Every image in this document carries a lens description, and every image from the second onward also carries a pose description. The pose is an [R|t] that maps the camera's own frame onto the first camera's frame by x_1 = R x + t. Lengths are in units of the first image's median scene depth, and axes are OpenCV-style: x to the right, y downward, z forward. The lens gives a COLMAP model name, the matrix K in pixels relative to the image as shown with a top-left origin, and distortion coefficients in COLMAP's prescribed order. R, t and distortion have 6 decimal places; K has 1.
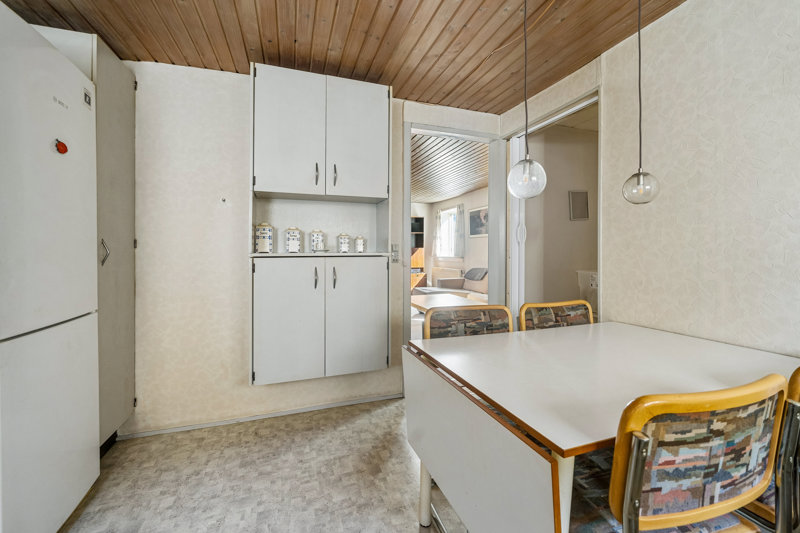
lens RADIAL K [[327.4, 0, 396.8], [0, 327.4, 249.1], [0, 0, 1]] dist [0.000156, 0.000025]
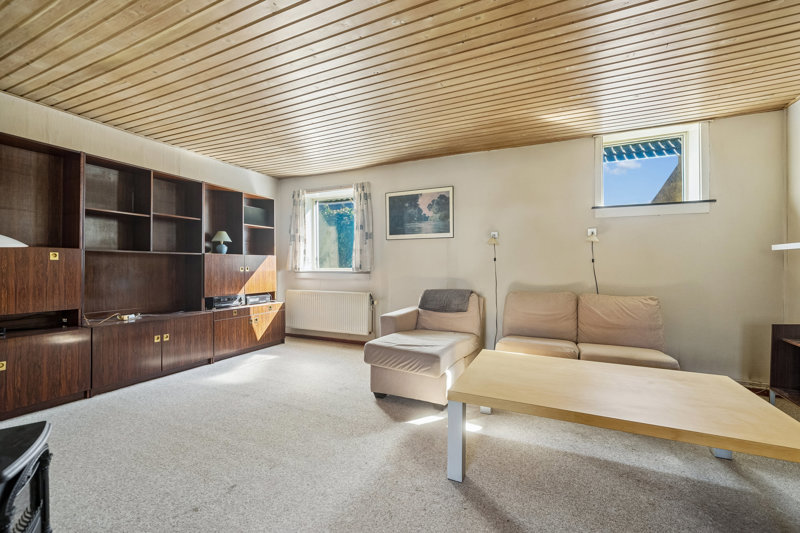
lens RADIAL K [[329.9, 0, 400.0], [0, 329.9, 266.5], [0, 0, 1]] dist [-0.000932, -0.000083]
pose [[0.694573, 0.004629, 0.719408, -0.188830], [-0.009493, 0.999951, 0.002730, 0.012891], [-0.719360, -0.008726, 0.694583, 0.532488]]
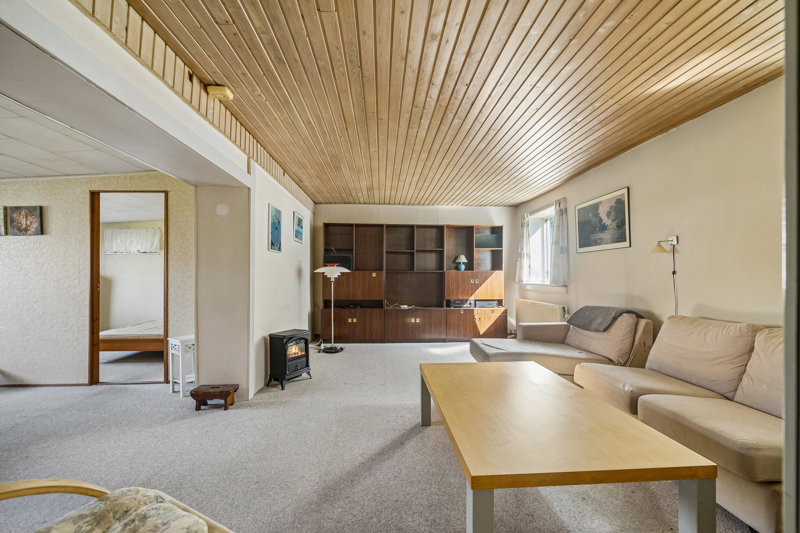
lens RADIAL K [[326.4, 0, 400.0], [0, 326.4, 266.5], [0, 0, 1]] dist [-0.001671, -0.000123]
pose [[0.962737, -0.003360, -0.270418, 0.068183], [-0.002640, 0.999758, -0.021822, 0.004113], [0.270426, 0.021723, 0.962496, 0.328903]]
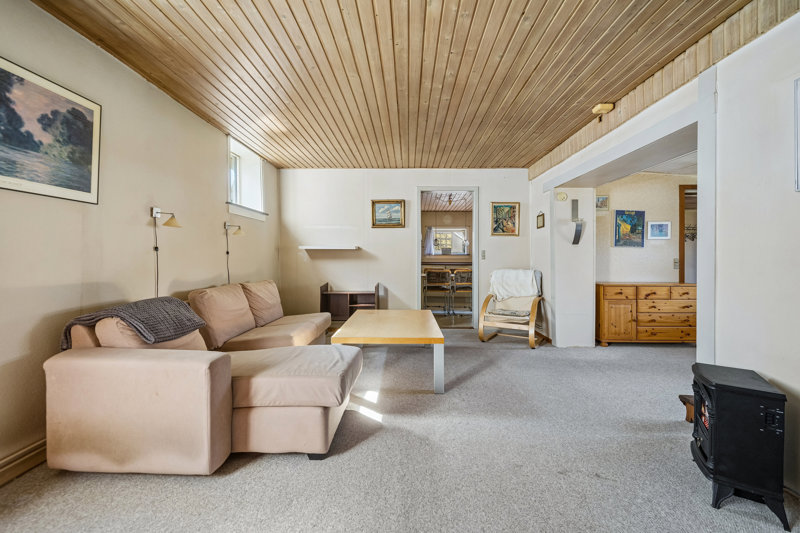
lens RADIAL K [[321.5, 0, 409.6], [0, 321.5, 254.8], [0, 0, 1]] dist [-0.000730, -0.000144]
pose [[-0.946944, 0.003956, 0.321374, -0.080914], [0.000556, 0.999943, -0.010671, 0.012028], [-0.321397, -0.009926, -0.946892, 1.005094]]
